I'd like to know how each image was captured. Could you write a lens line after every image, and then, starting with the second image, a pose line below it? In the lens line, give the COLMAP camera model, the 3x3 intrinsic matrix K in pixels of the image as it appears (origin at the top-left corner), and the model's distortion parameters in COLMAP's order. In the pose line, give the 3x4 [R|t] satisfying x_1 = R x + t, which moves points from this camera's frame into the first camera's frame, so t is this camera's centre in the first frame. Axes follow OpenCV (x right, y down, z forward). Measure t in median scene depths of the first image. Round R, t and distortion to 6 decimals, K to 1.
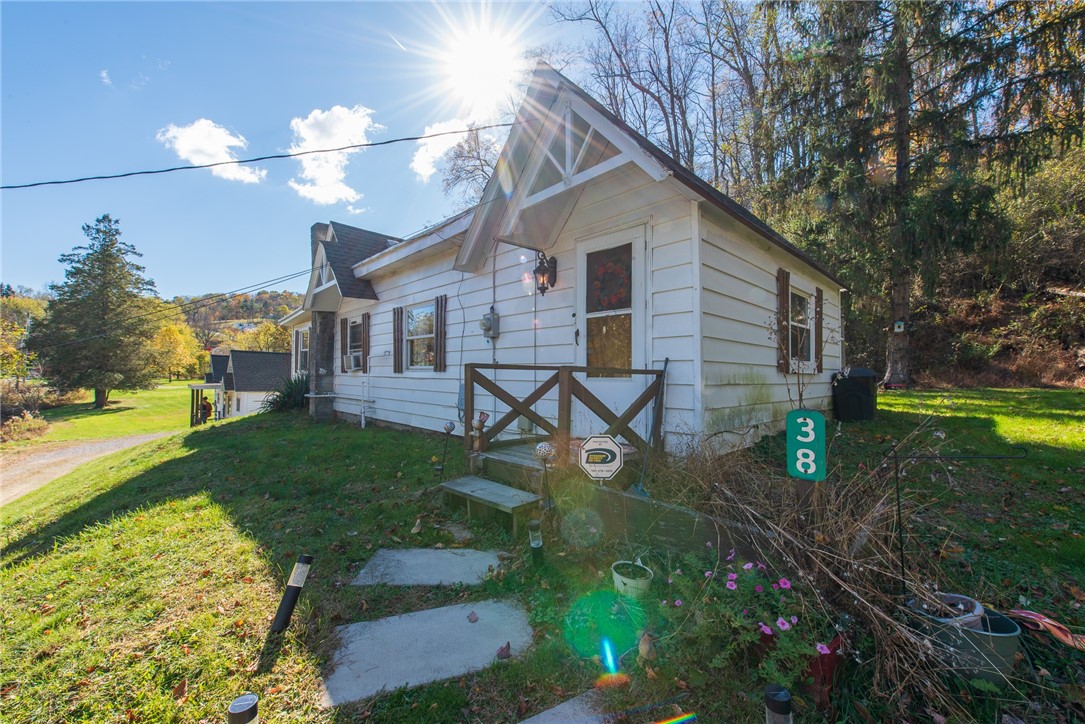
lens RADIAL K [[422.8, 0, 544.9], [0, 422.8, 362.8], [0, 0, 1]] dist [0.002277, -0.001901]
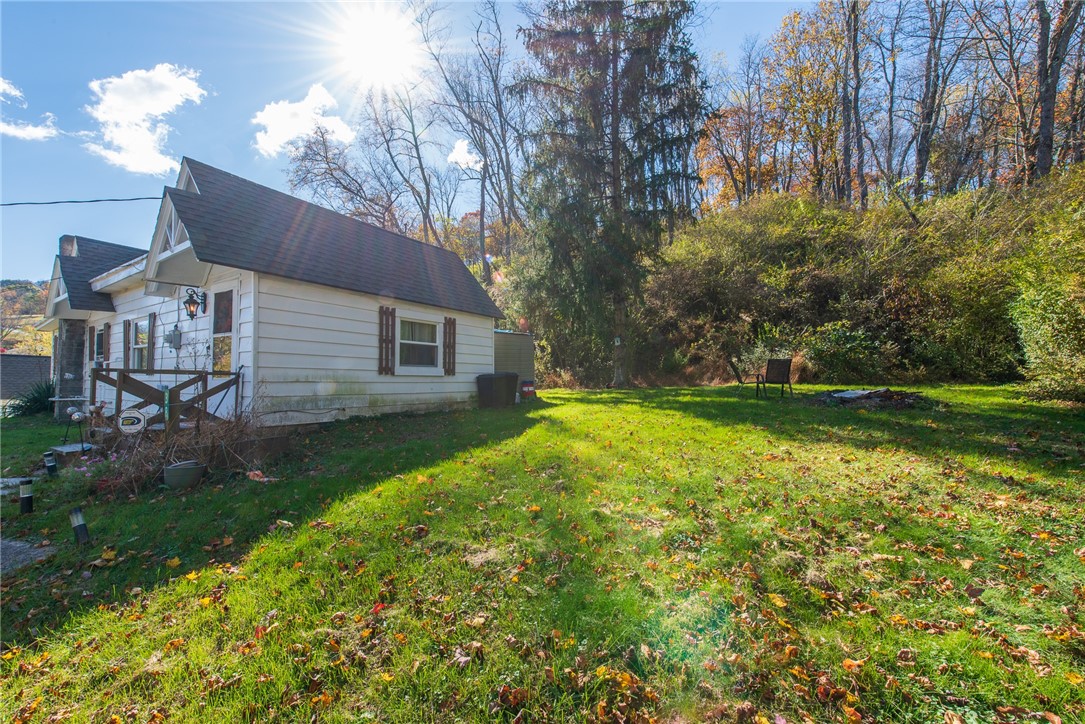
lens RADIAL K [[422.8, 0, 540.1], [0, 422.8, 366.8], [0, 0, 1]] dist [0.002277, -0.001901]
pose [[0.972595, 0.001038, 0.232501, 0.437041], [-0.000294, 0.999995, -0.003233, 0.000409], [-0.232504, 0.003076, 0.972591, -0.350439]]
